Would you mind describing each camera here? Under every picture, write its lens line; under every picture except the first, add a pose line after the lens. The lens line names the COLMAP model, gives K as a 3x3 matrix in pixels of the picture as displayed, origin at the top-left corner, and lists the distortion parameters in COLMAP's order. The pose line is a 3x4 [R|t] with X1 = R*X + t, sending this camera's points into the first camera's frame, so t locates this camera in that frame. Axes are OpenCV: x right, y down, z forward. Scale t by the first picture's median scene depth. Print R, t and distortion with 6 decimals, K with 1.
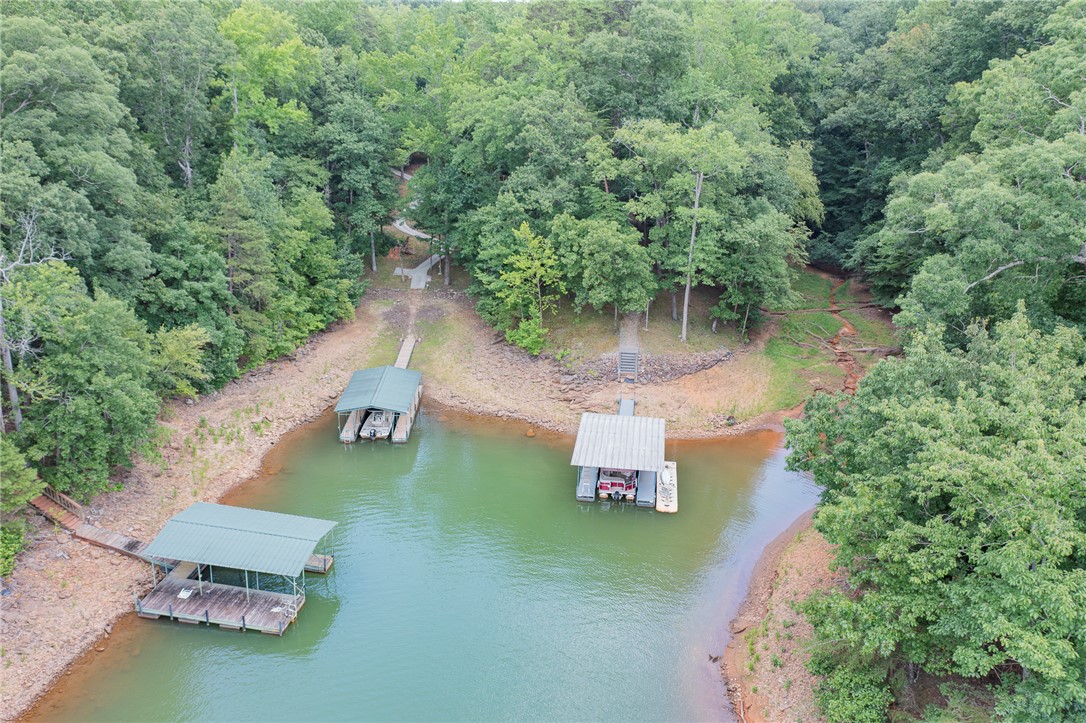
lens RADIAL K [[877.0, 0, 542.0], [0, 877.0, 358.1], [0, 0, 1]] dist [0.004159, -0.002324]
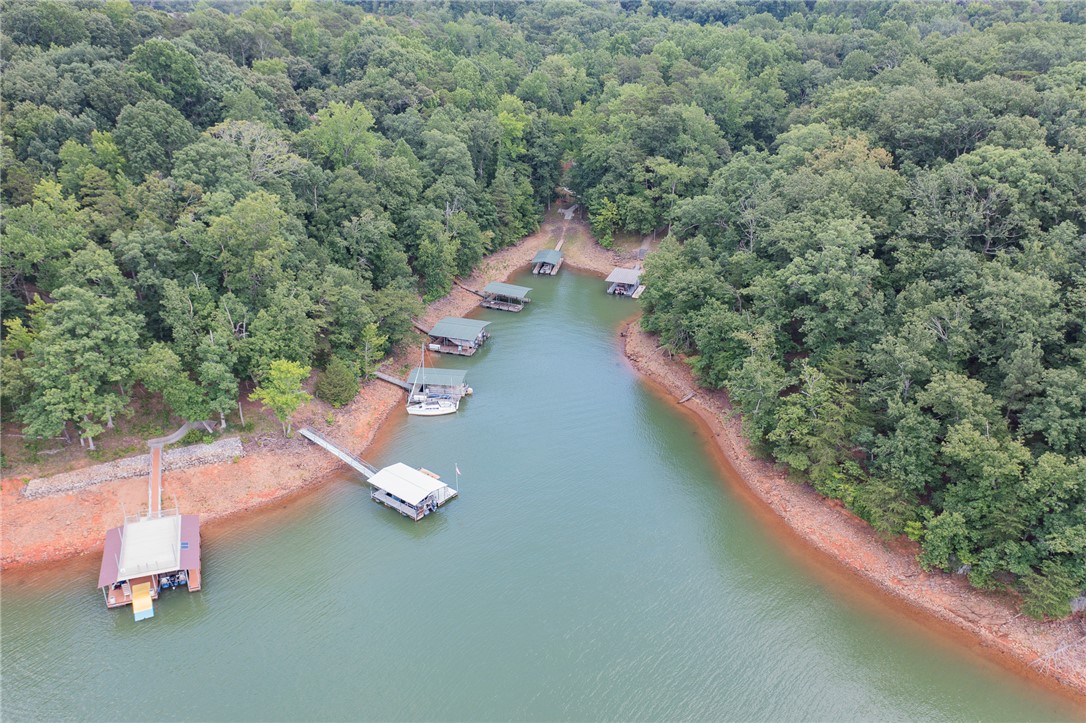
lens RADIAL K [[877.0, 0, 545.0], [0, 877.0, 361.4], [0, 0, 1]] dist [0.004159, -0.002324]
pose [[0.979730, 0.074995, -0.185757, 0.313696], [-0.057350, 0.993472, 0.098609, 0.081226], [0.191940, -0.085957, 0.977635, -1.574387]]
